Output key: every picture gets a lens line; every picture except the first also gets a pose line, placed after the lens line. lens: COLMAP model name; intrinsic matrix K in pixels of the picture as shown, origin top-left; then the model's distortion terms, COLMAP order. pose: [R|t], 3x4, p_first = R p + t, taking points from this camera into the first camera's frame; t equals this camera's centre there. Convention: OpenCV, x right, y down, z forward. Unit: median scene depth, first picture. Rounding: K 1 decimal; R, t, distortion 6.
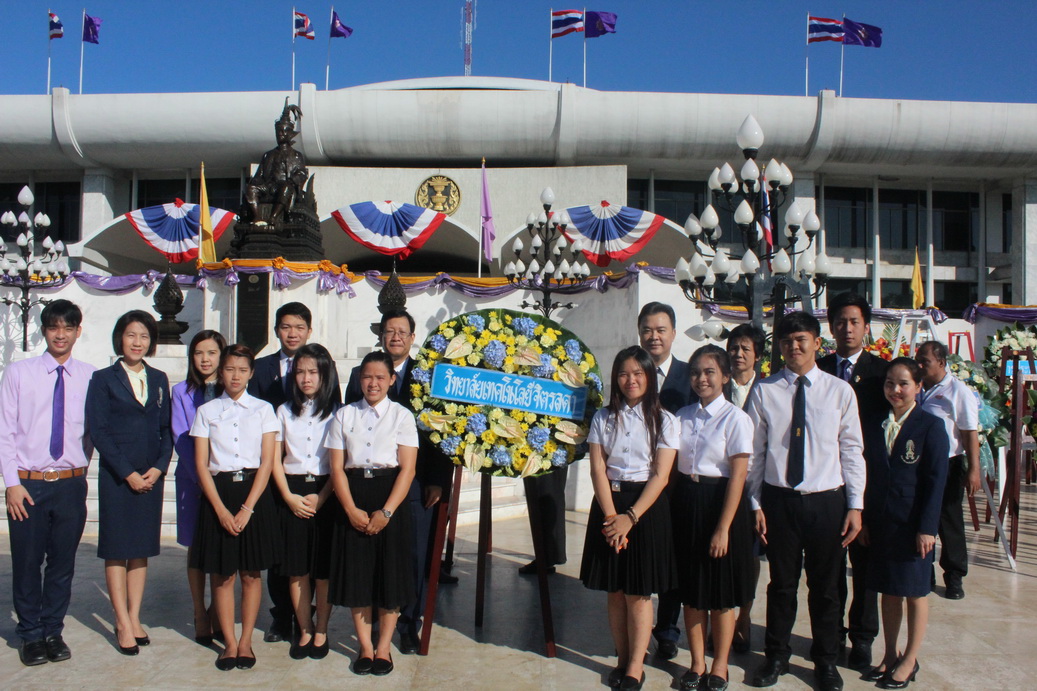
lens RADIAL K [[789.8, 0, 518.2], [0, 789.8, 364.5], [0, 0, 1]] dist [-0.171639, 0.097130]
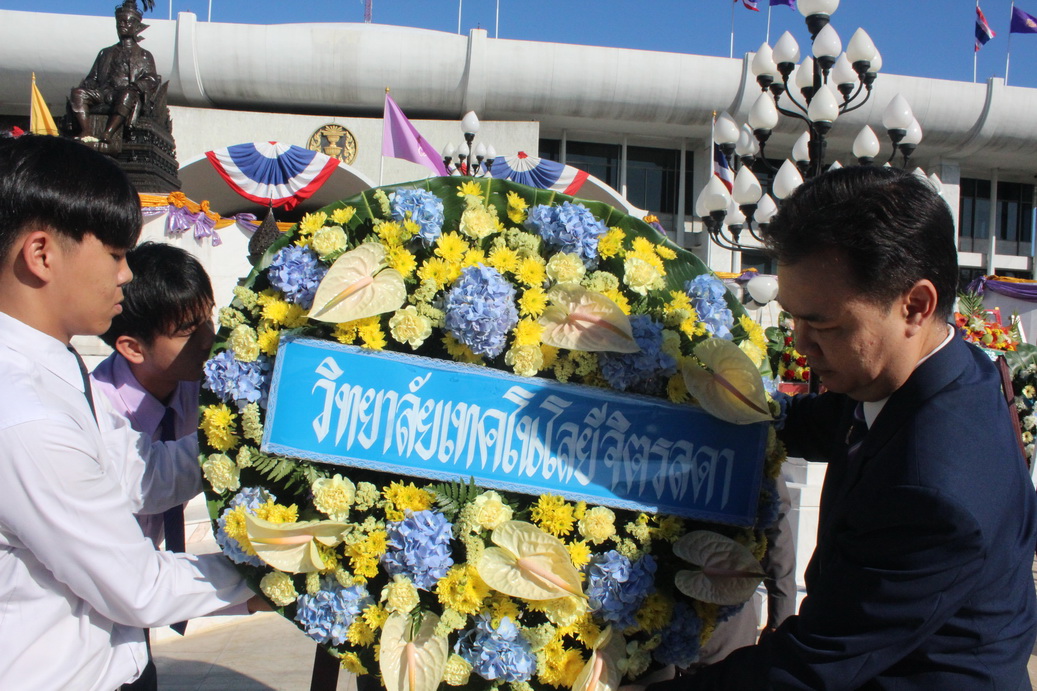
lens RADIAL K [[789.8, 0, 518.2], [0, 789.8, 364.5], [0, 0, 1]] dist [-0.171639, 0.097130]
pose [[0.990582, 0.017013, 0.135861, -0.055360], [-0.022167, 0.999087, 0.036513, -0.004297], [-0.135115, -0.039180, 0.990055, 0.686007]]
